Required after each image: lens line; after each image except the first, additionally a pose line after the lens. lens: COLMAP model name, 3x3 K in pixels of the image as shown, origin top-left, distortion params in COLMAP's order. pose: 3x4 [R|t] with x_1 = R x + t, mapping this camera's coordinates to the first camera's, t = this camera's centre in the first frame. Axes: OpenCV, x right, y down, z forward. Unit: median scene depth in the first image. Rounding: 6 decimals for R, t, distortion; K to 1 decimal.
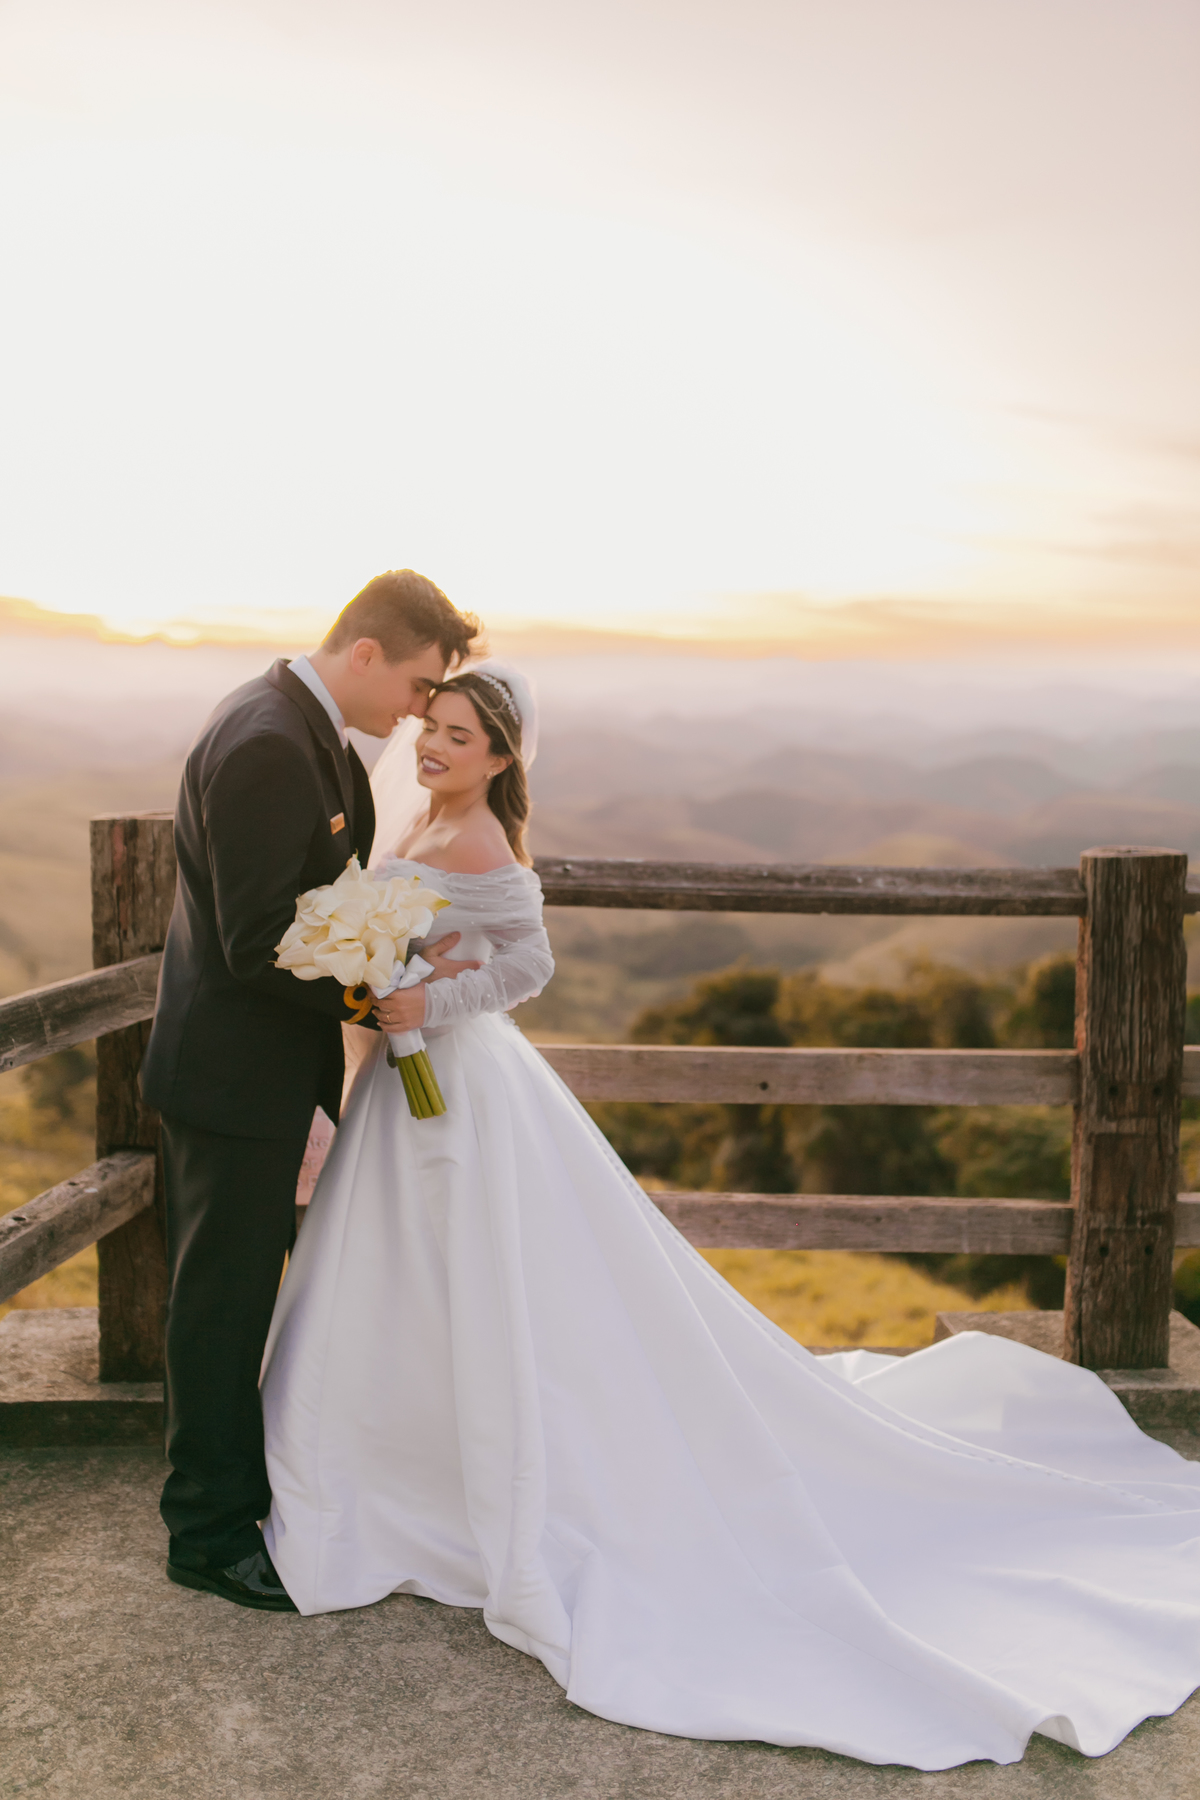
lens RADIAL K [[1794.1, 0, 600.2], [0, 1794.1, 977.5], [0, 0, 1]] dist [-0.047516, 0.128493]
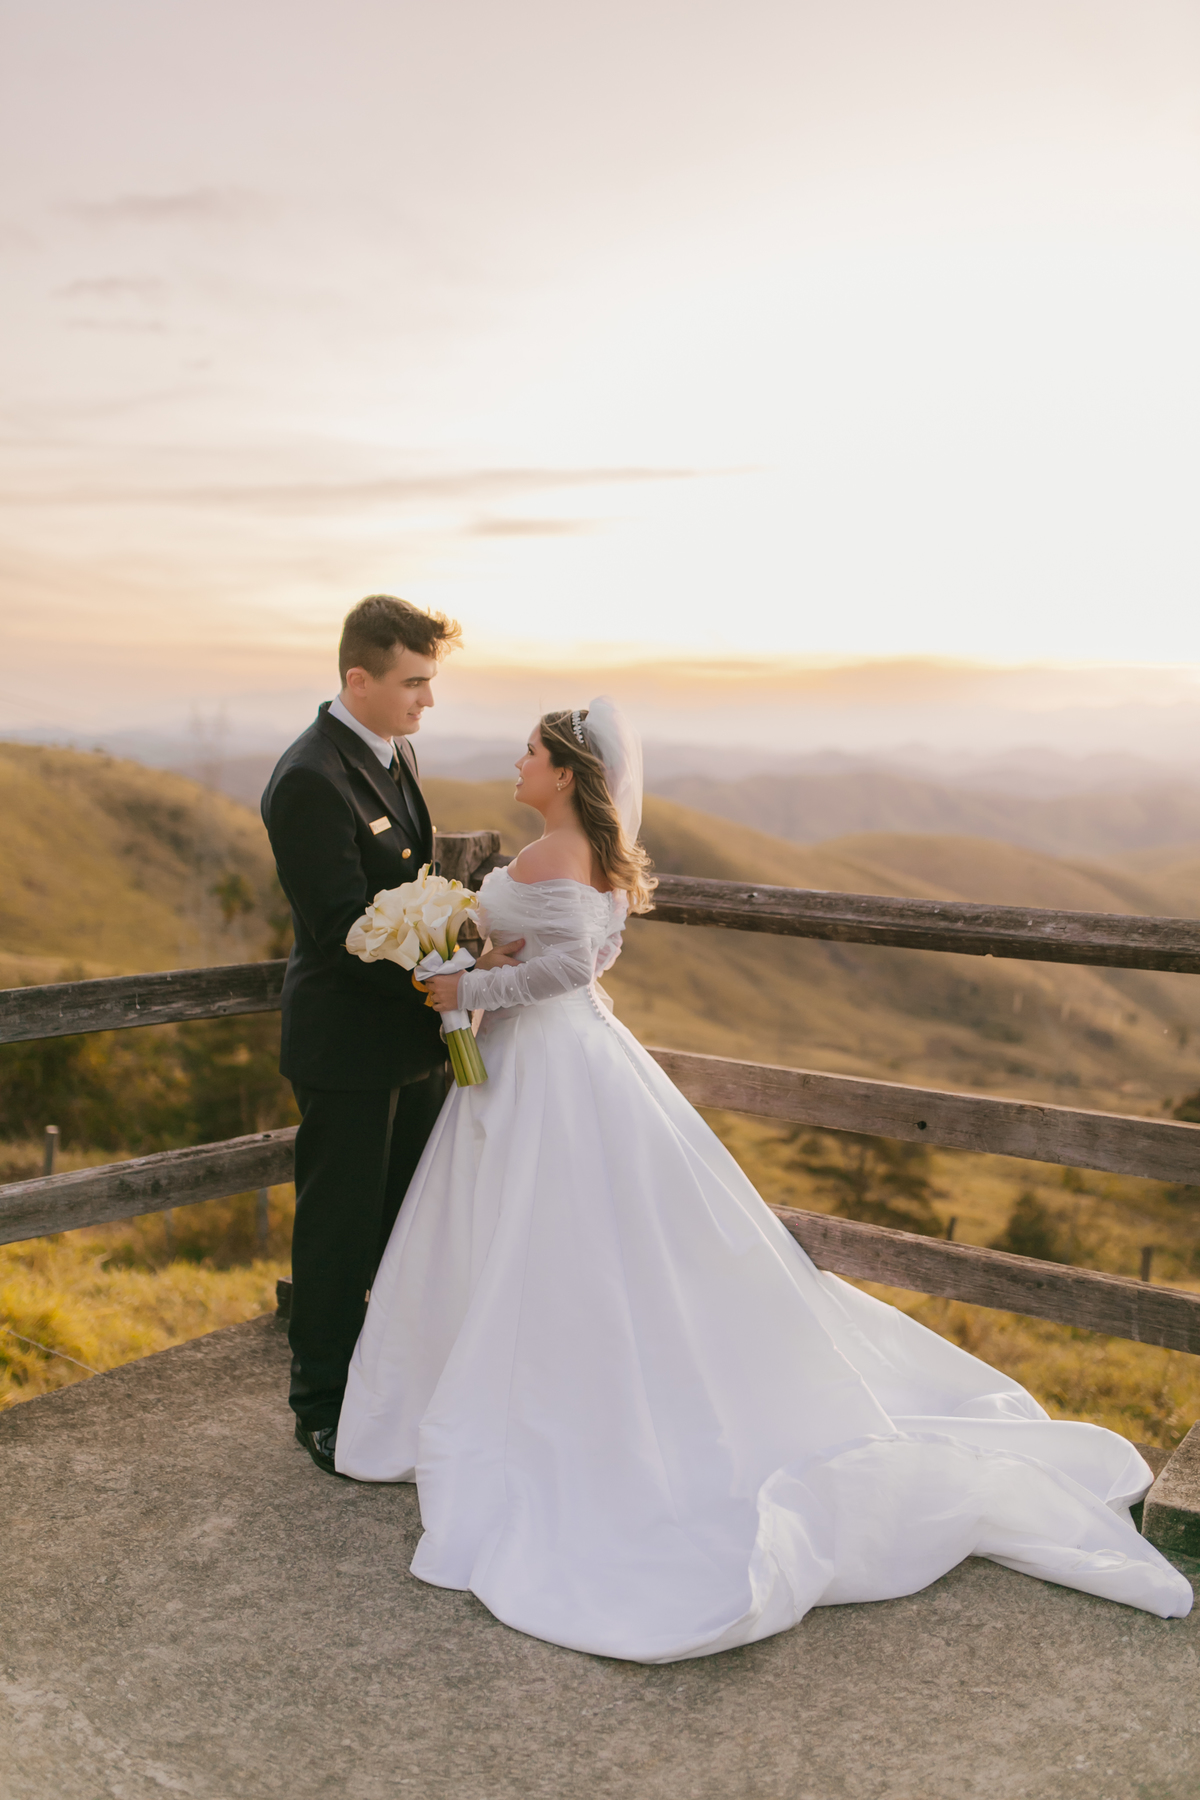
lens RADIAL K [[1827.6, 0, 649.0], [0, 1827.6, 1020.7], [0, 0, 1]] dist [0.009105, 0.025757]
pose [[0.767279, 0.085914, -0.635533, 0.627571], [-0.101796, 0.994738, 0.011574, 0.006940], [0.633183, 0.055814, 0.771987, 0.125445]]
